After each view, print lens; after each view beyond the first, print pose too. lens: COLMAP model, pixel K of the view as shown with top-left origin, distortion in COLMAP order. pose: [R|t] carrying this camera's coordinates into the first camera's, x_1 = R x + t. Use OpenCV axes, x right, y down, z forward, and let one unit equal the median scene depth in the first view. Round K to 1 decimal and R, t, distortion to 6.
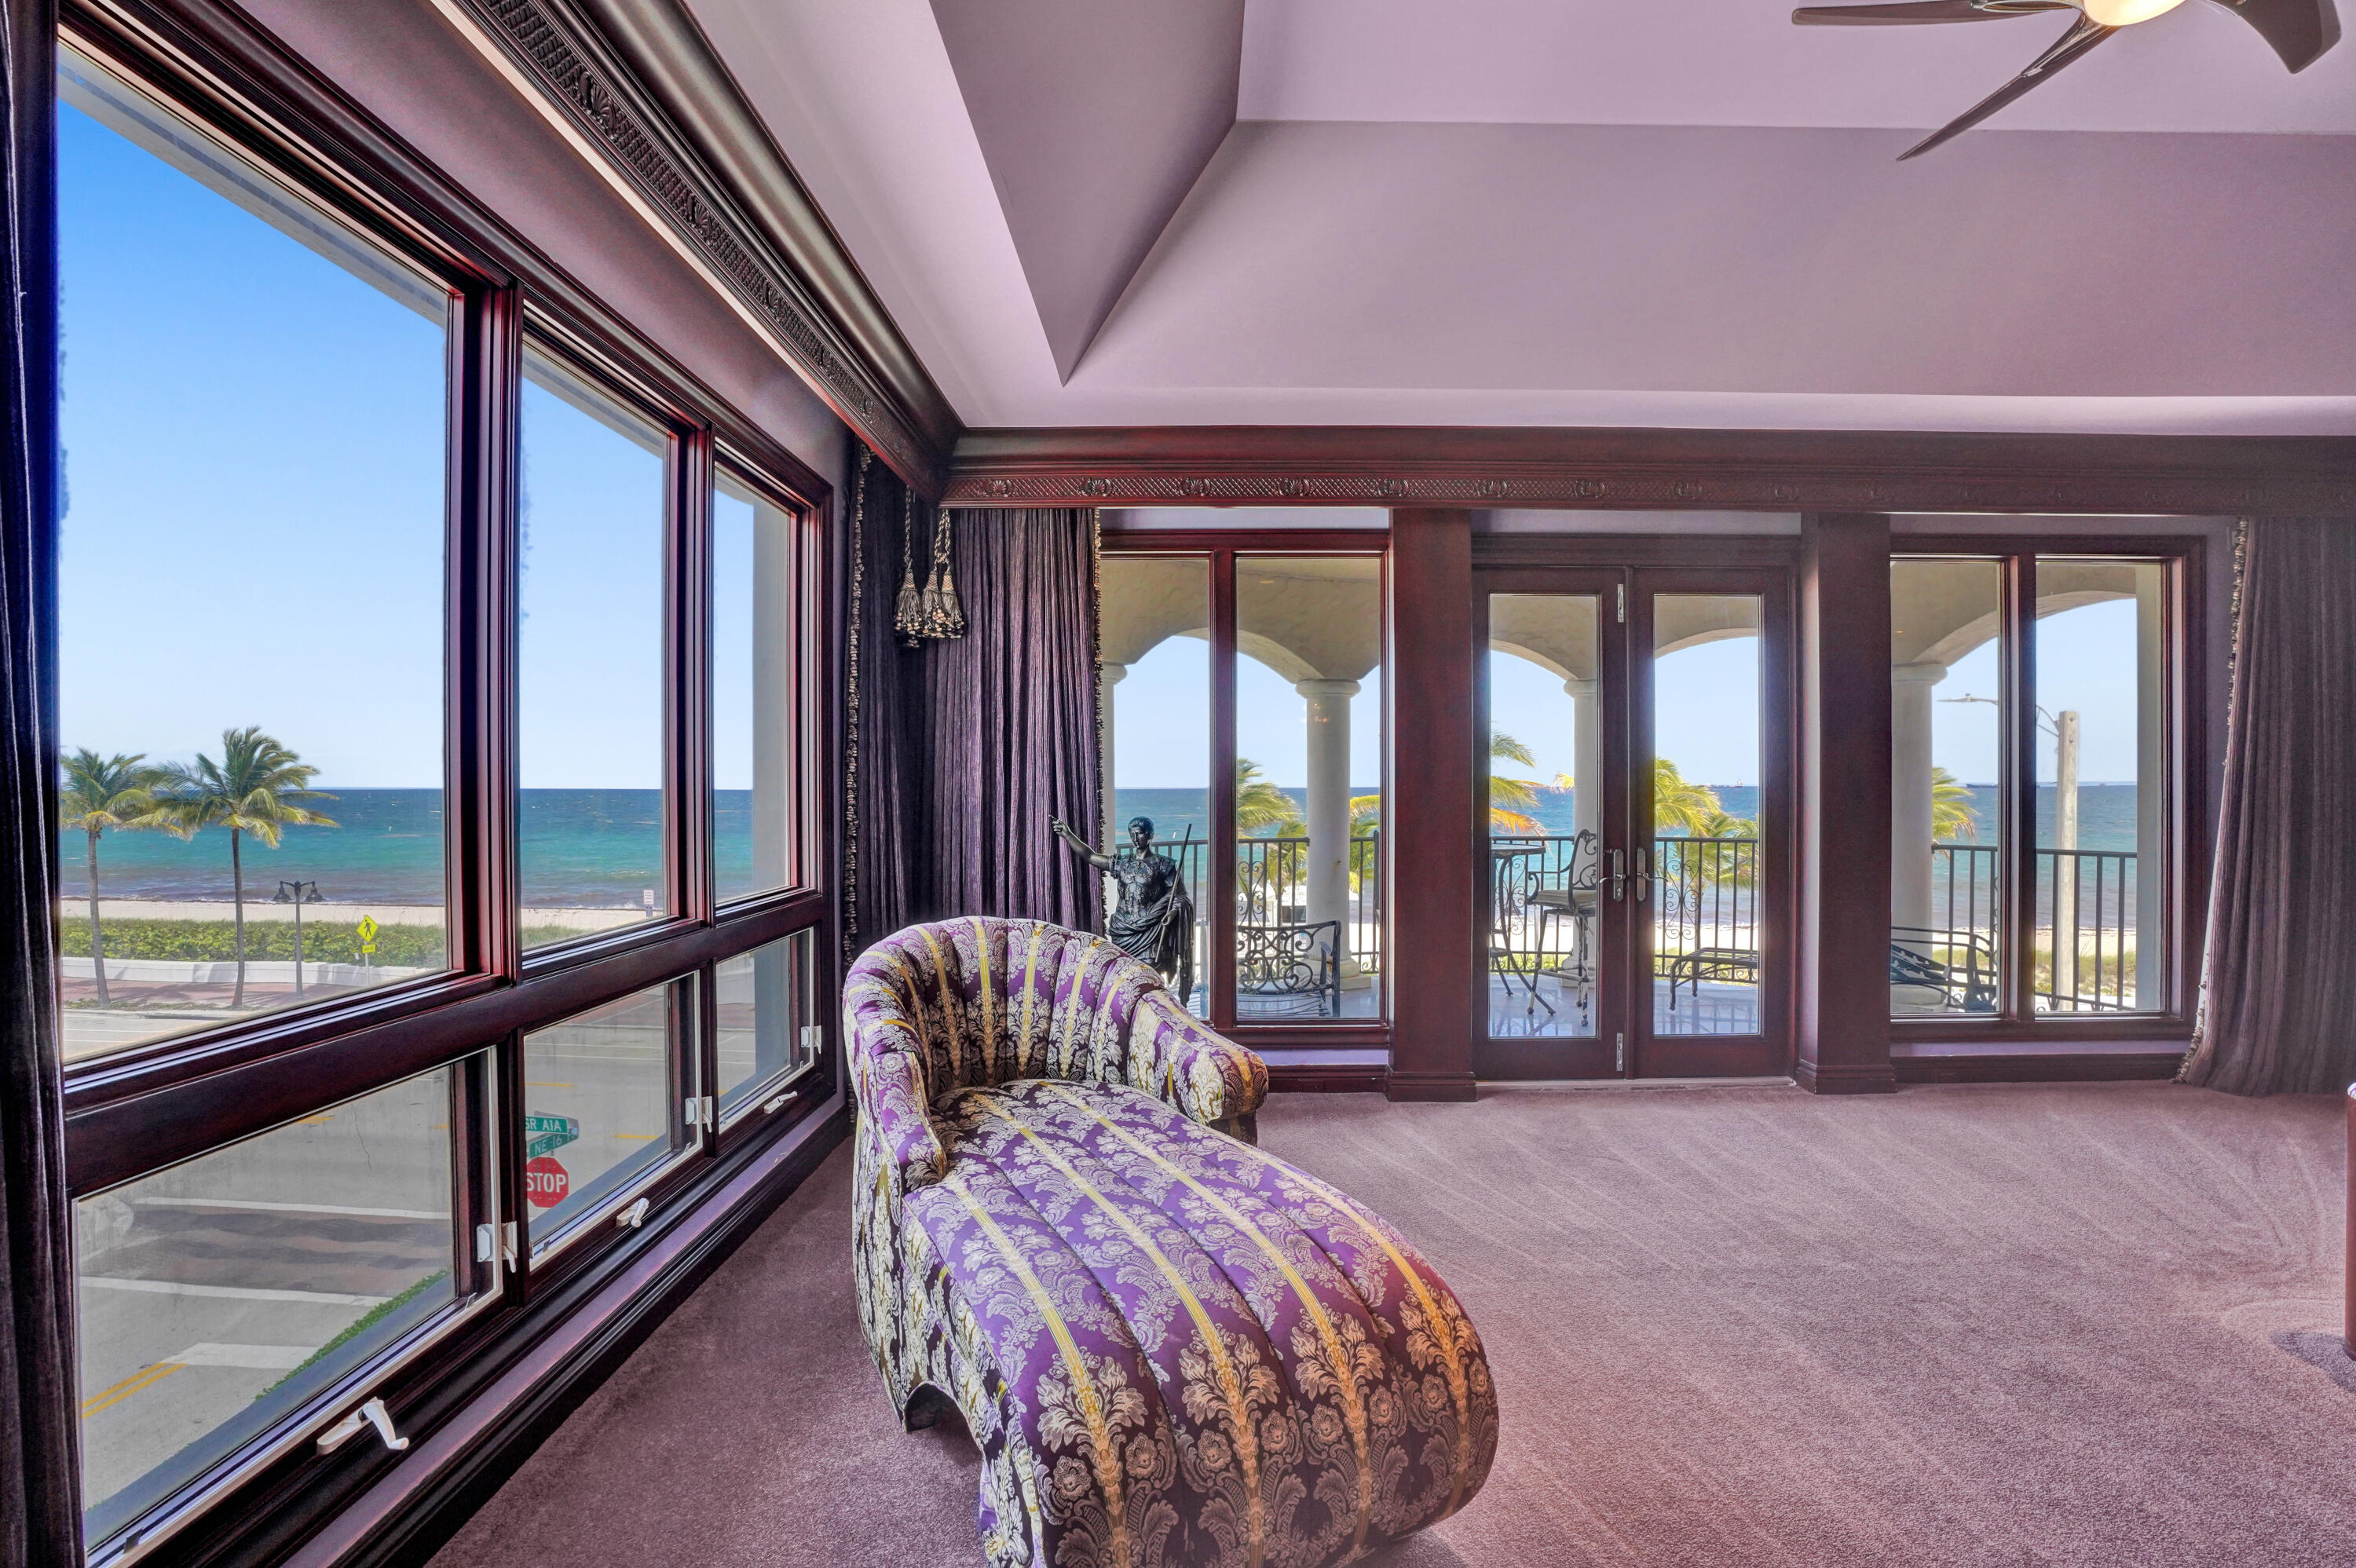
lens RADIAL K [[1119.0, 0, 1190.2], [0, 1119.0, 794.8], [0, 0, 1]] dist [-0.064889, 0.021740]
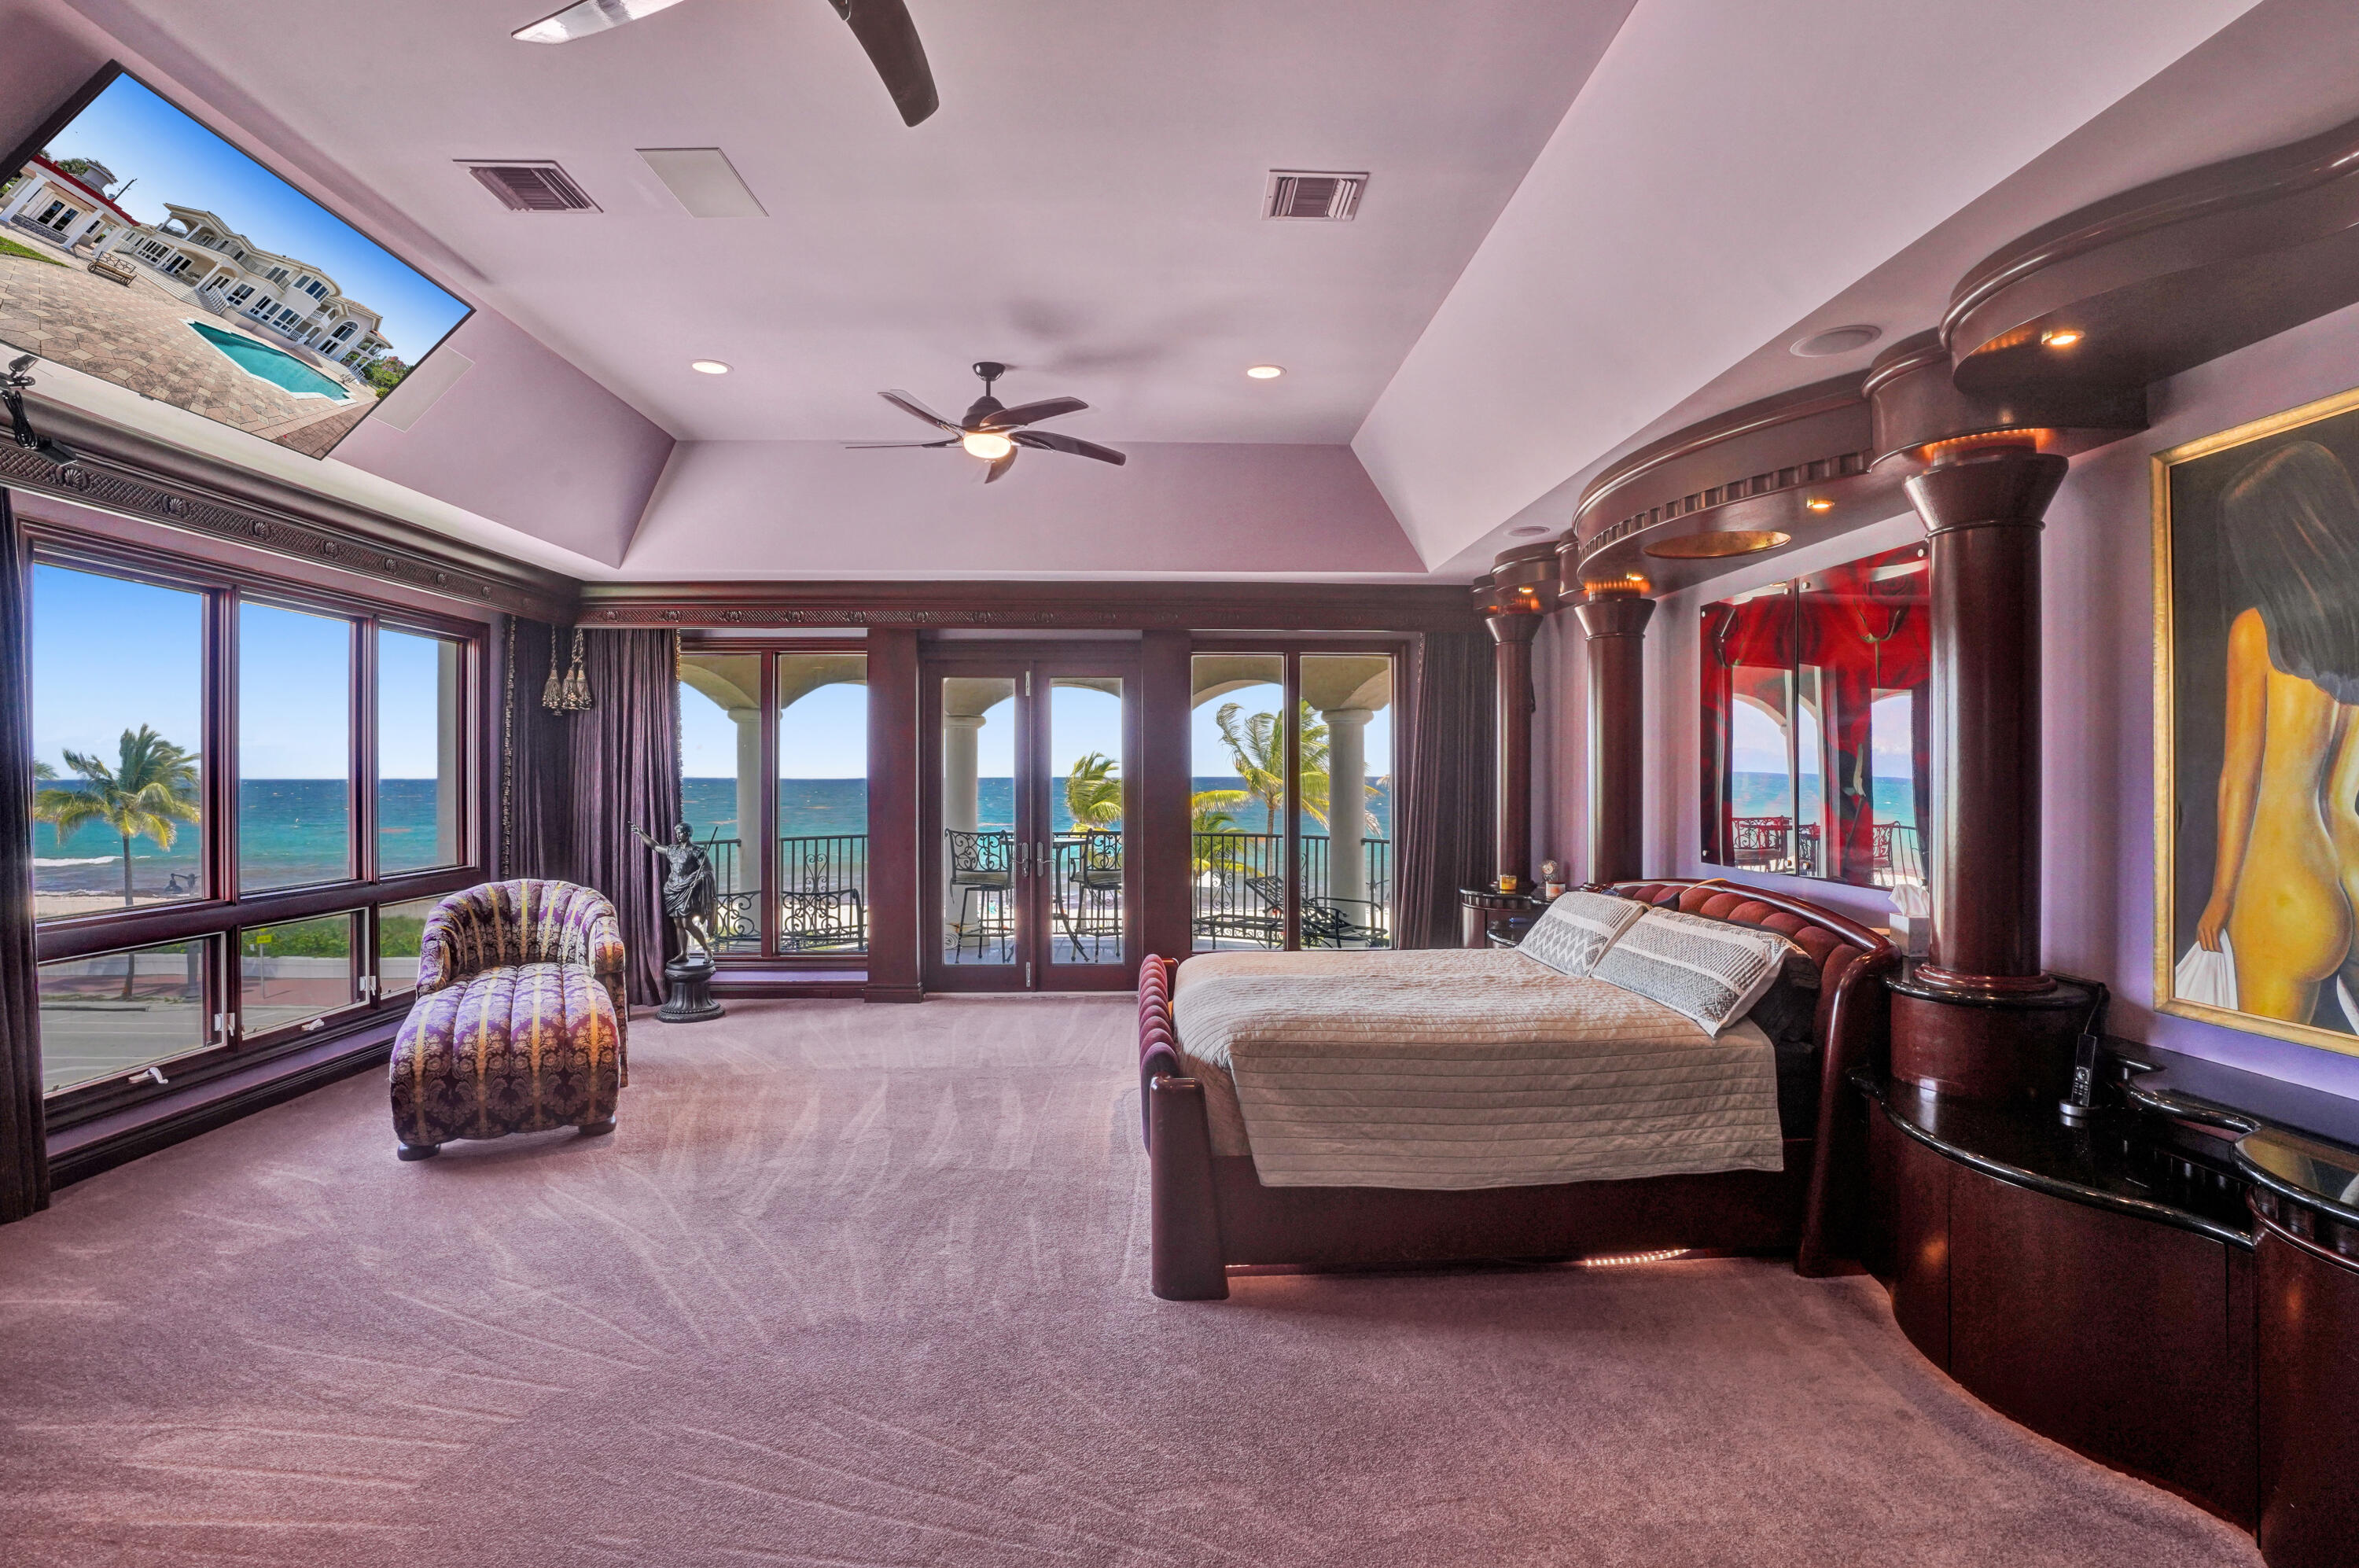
lens RADIAL K [[1120.6, 0, 1194.6], [0, 1120.6, 773.8], [0, 0, 1]] dist [-0.064889, 0.021740]
pose [[0.998417, 0.000391, 0.056248, 0.564478], [0.000224, 0.999940, -0.010941, -0.031661], [-0.056249, 0.010937, 0.998357, -0.610891]]
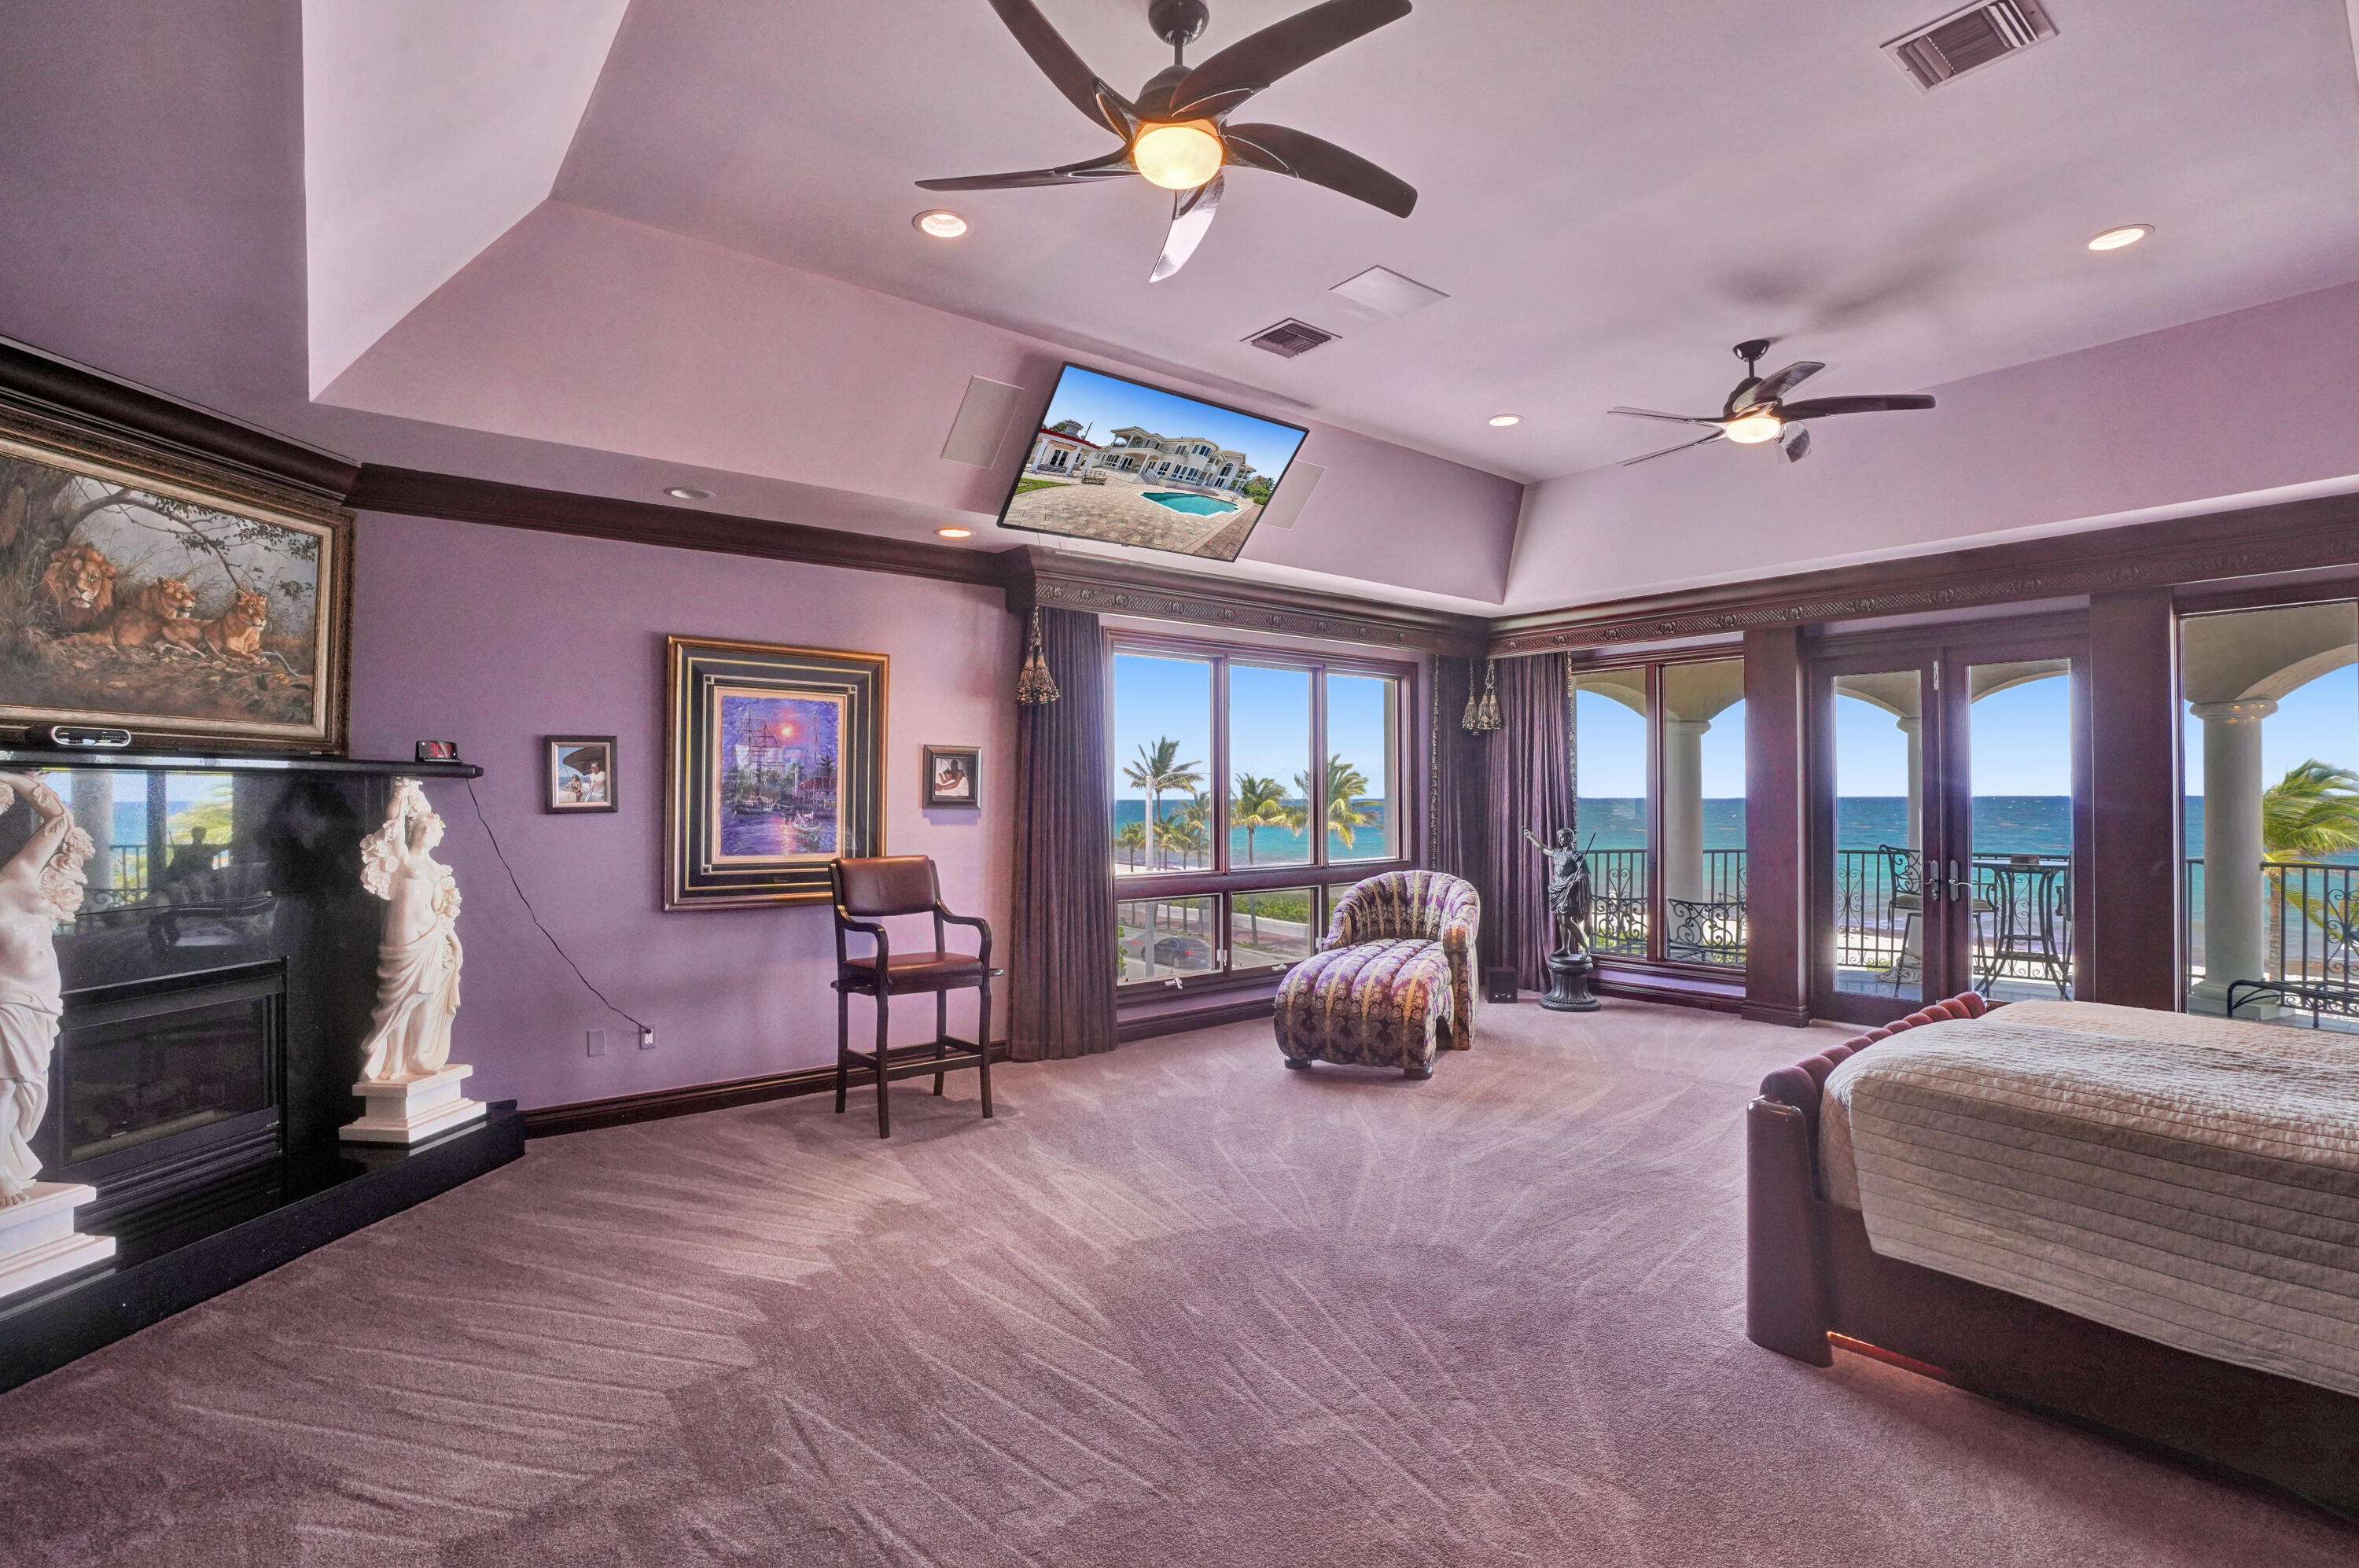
lens RADIAL K [[1120.6, 0, 1160.5], [0, 1120.6, 788.1], [0, 0, 1]] dist [-0.064889, 0.021740]
pose [[0.626830, -0.008014, -0.779115, 0.863051], [-0.003618, 0.999906, -0.013196, -0.017857], [0.779148, 0.011090, 0.626742, -0.573407]]
